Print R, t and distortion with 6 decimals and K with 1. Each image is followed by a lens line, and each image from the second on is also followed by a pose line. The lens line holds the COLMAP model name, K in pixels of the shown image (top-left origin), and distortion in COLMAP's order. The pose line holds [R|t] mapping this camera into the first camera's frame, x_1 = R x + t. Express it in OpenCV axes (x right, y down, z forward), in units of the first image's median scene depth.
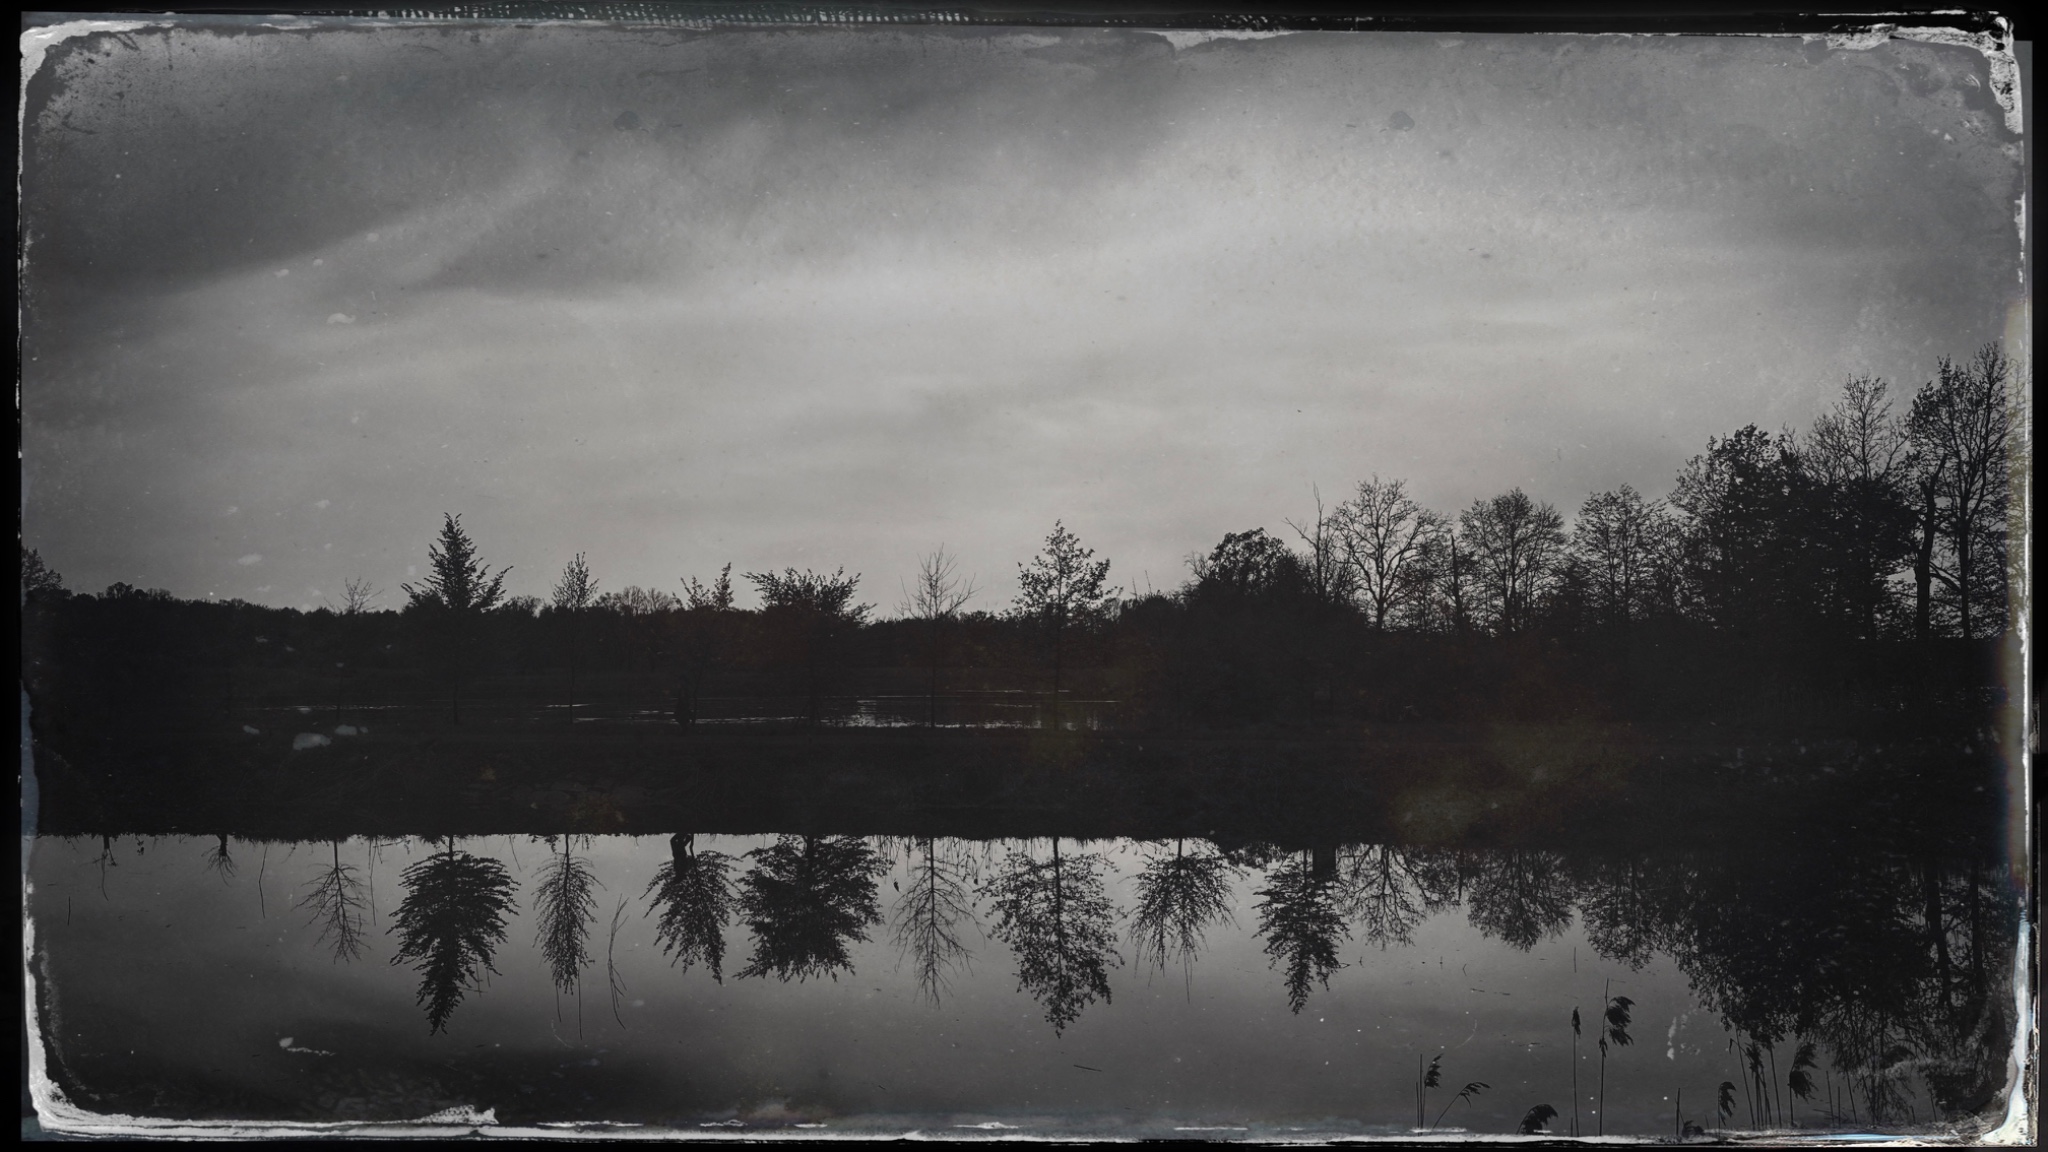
lens RADIAL K [[1414.1, 0, 1037.1], [0, 1414.1, 582.3], [0, 0, 1]] dist [0.144879, -0.225385]
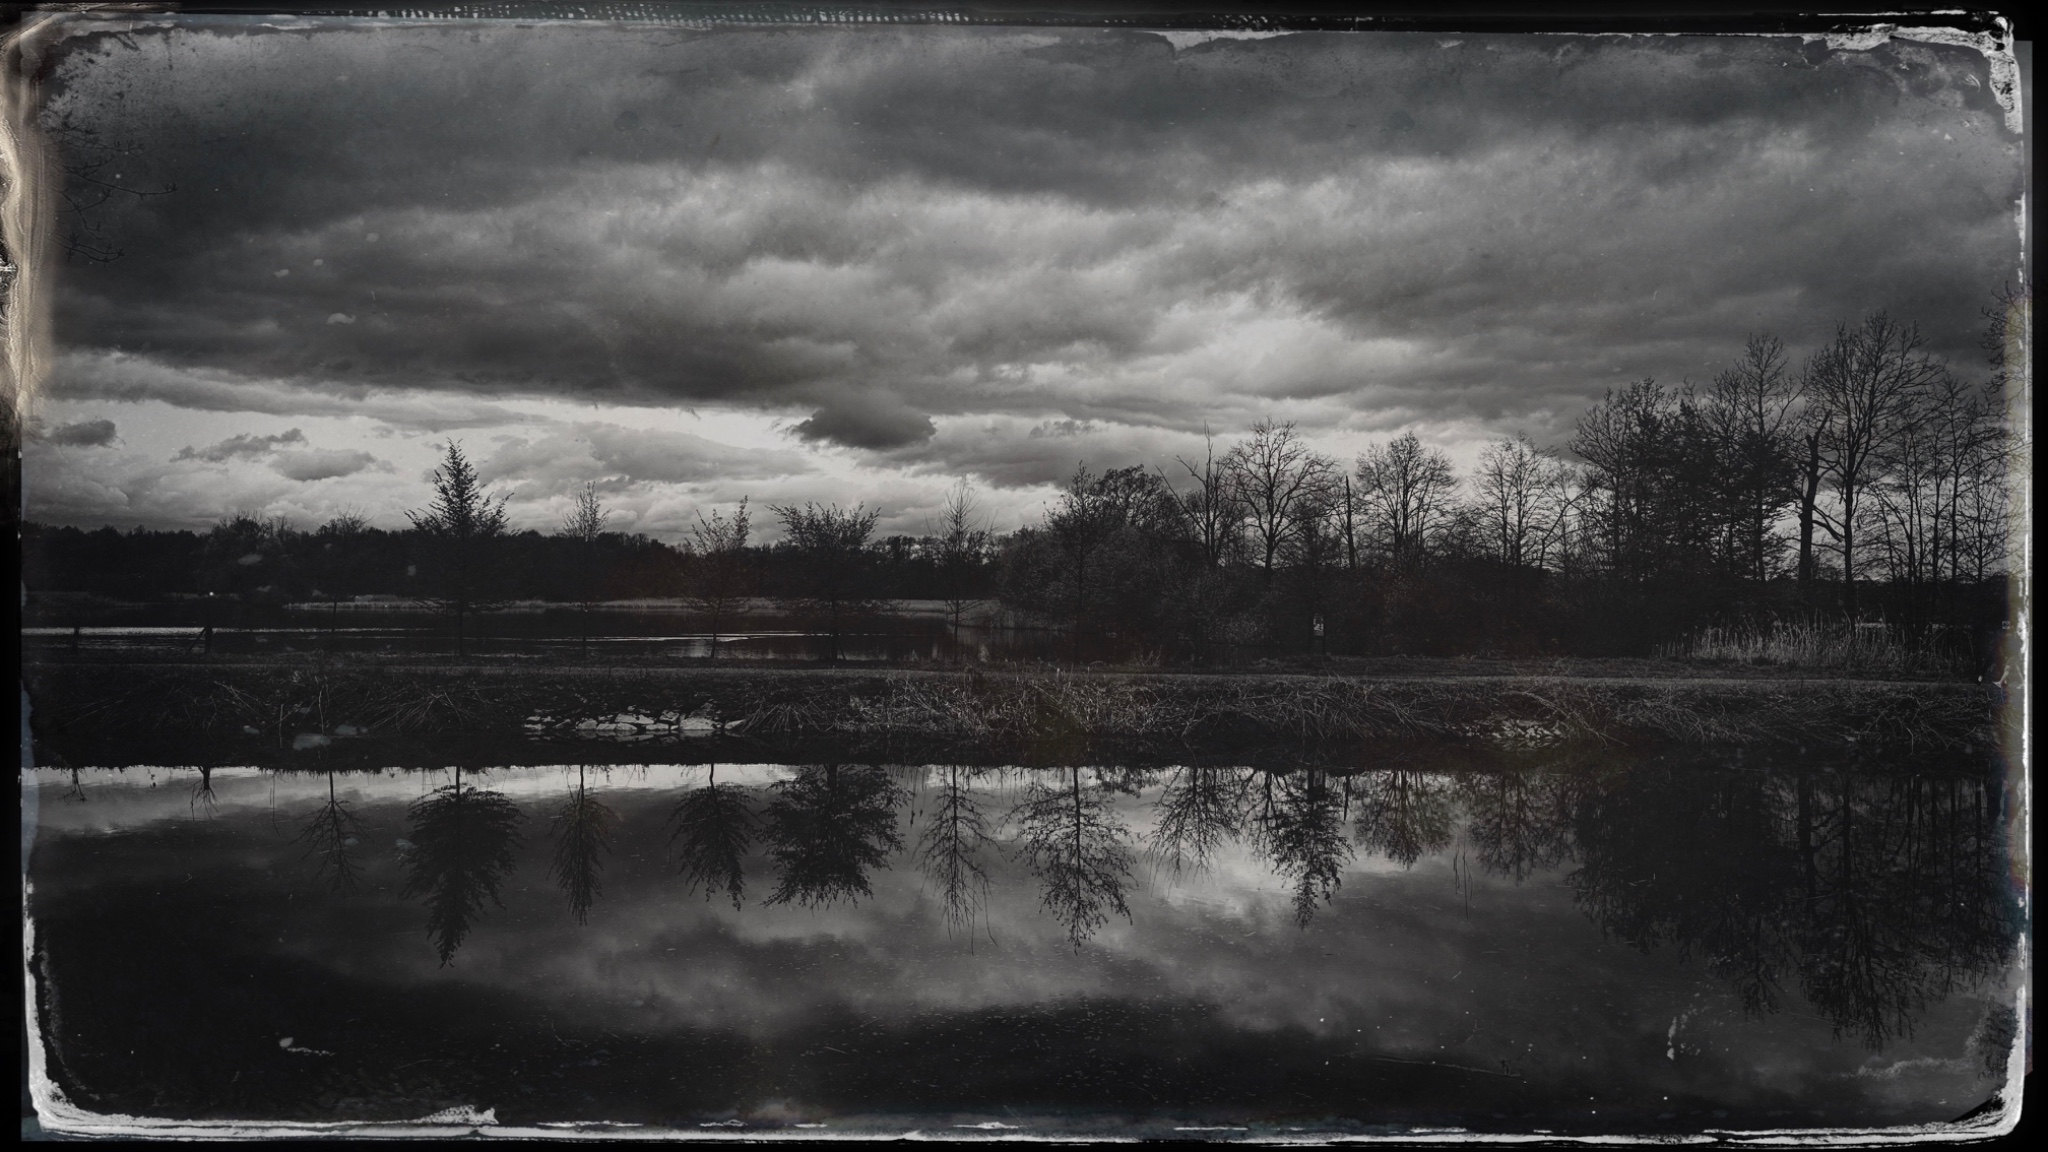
lens RADIAL K [[1414.1, 0, 1037.1], [0, 1414.1, 582.3], [0, 0, 1]] dist [0.144879, -0.225385]
pose [[0.991912, 0.009227, 0.126590, -0.145787], [-0.015333, 0.998761, 0.047341, -0.003075], [-0.125997, -0.048899, 0.990825, -0.012754]]
